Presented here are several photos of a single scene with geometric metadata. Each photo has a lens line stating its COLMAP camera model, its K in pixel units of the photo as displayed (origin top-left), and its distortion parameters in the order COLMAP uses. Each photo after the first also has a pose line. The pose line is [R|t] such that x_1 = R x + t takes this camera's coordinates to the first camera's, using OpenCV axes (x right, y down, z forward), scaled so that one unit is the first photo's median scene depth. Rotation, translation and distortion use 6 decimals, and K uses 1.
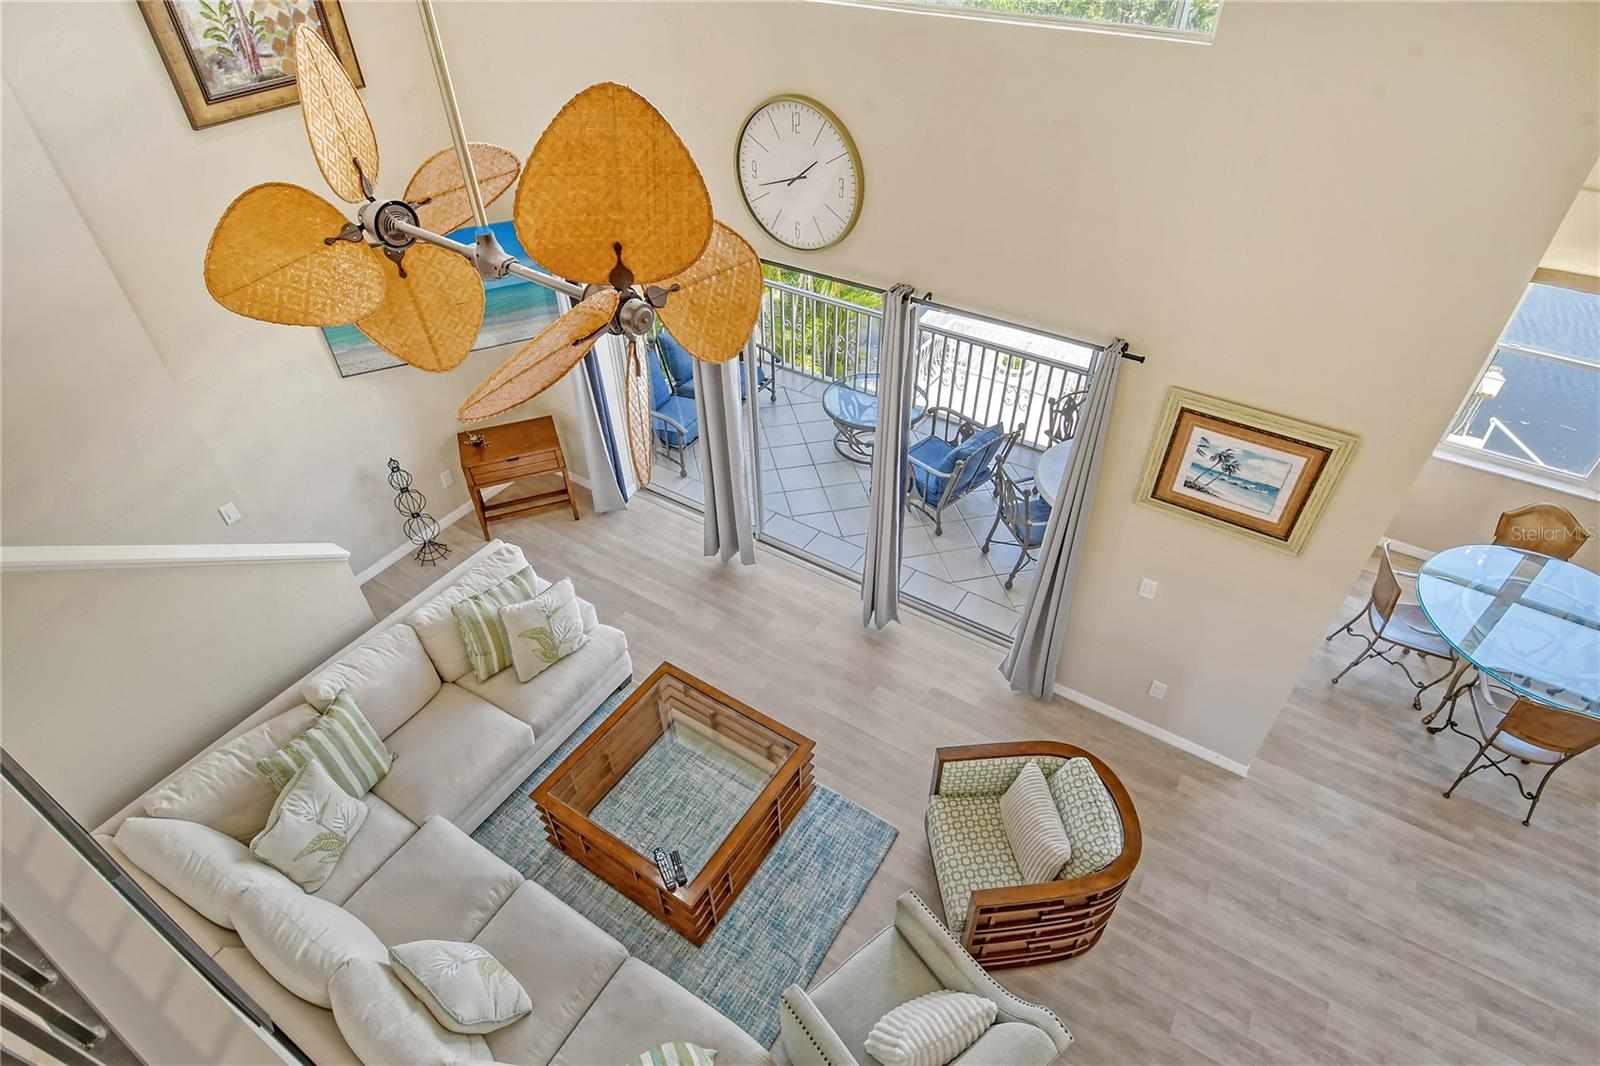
lens RADIAL K [[873.3, 0, 797.2], [0, 873.3, 516.7], [0, 0, 1]] dist [0.029175, -0.017792]
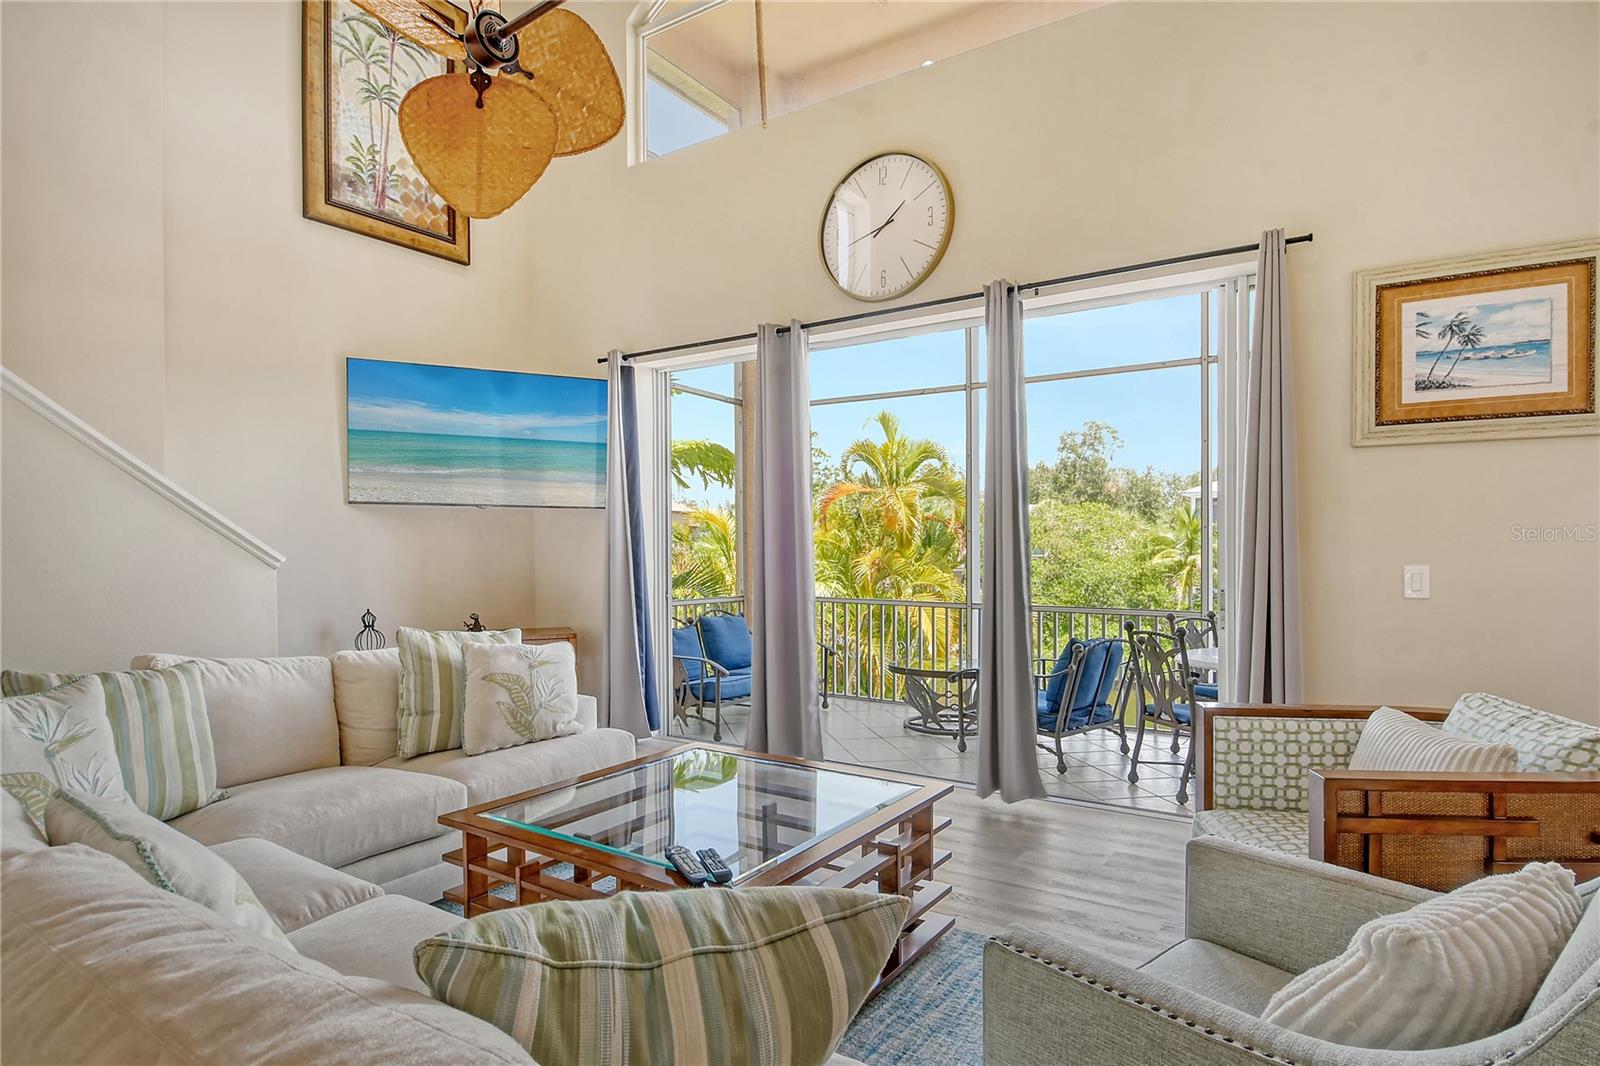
lens RADIAL K [[863.1, 0, 803.7], [0, 863.1, 555.8], [0, 0, 1]] dist [0.001675, -0.014685]
pose [[0.999866, 0.007746, -0.014421, -0.073826], [-0.015180, 0.768509, -0.639658, 0.530981], [0.006128, 0.639792, 0.768524, 0.490166]]
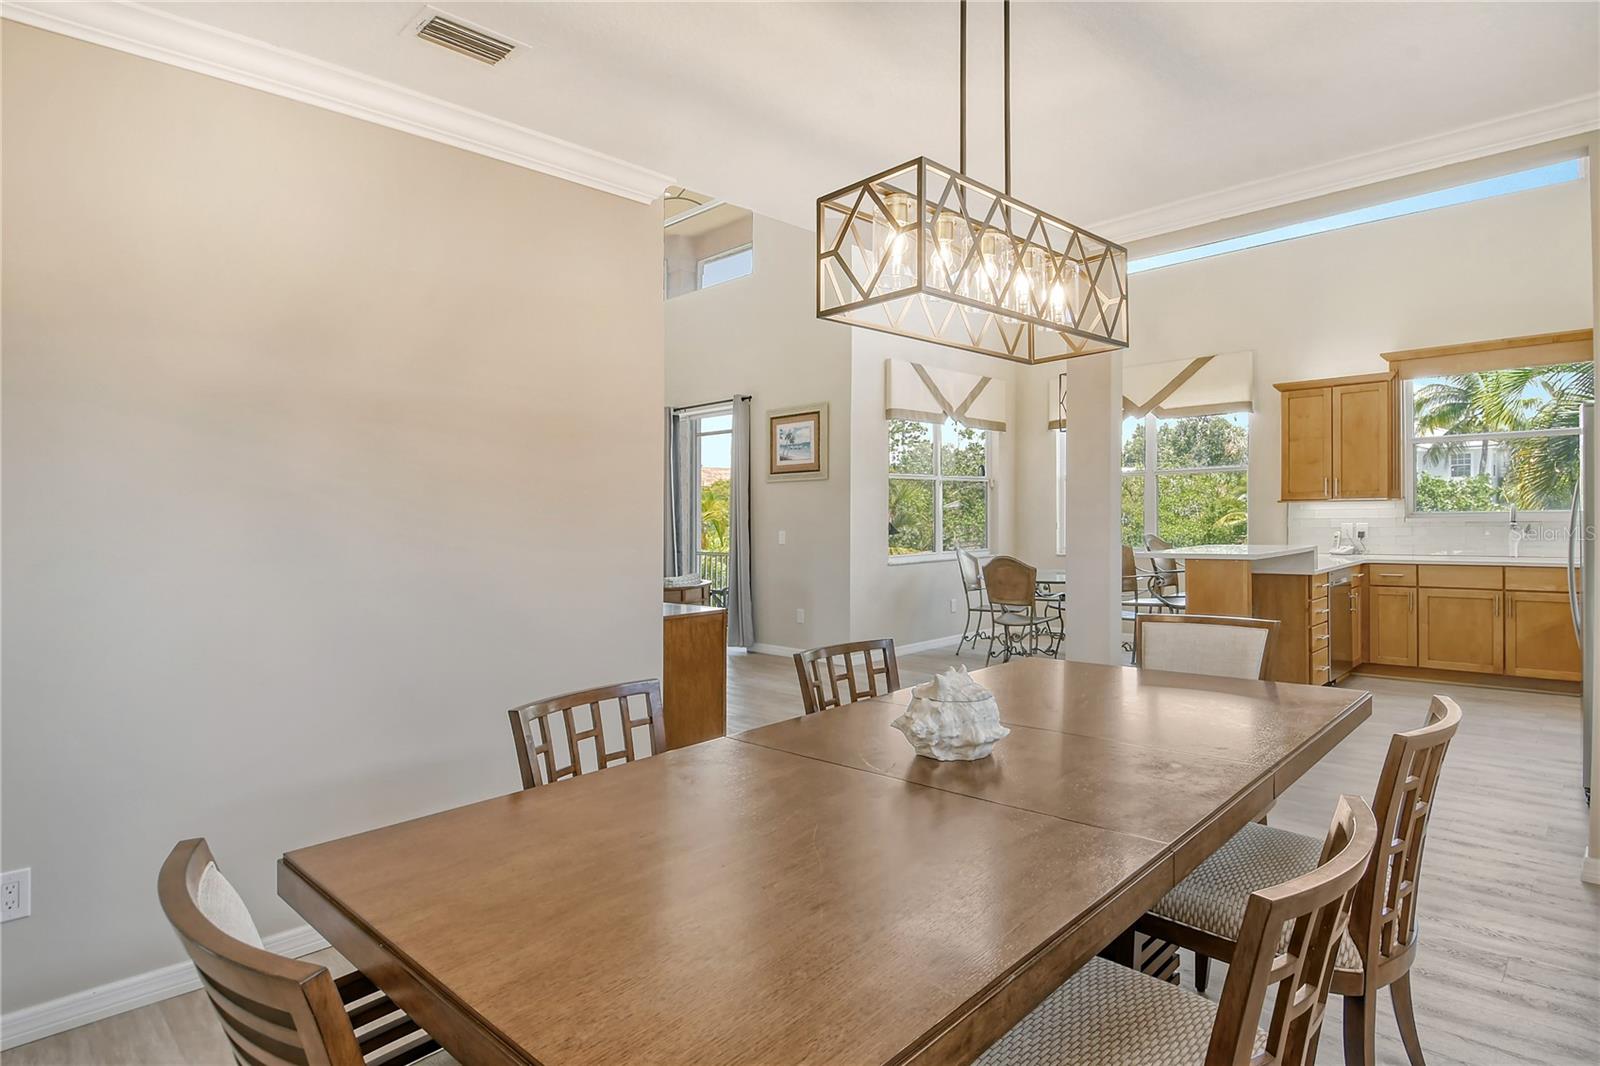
lens RADIAL K [[873.3, 0, 797.2], [0, 873.3, 516.7], [0, 0, 1]] dist [0.029175, -0.017792]
pose [[0.974589, -0.008042, -0.223857, 0.850103], [-0.137994, 0.765651, -0.628280, 1.168176], [0.176449, 0.643206, 0.745085, -0.297286]]
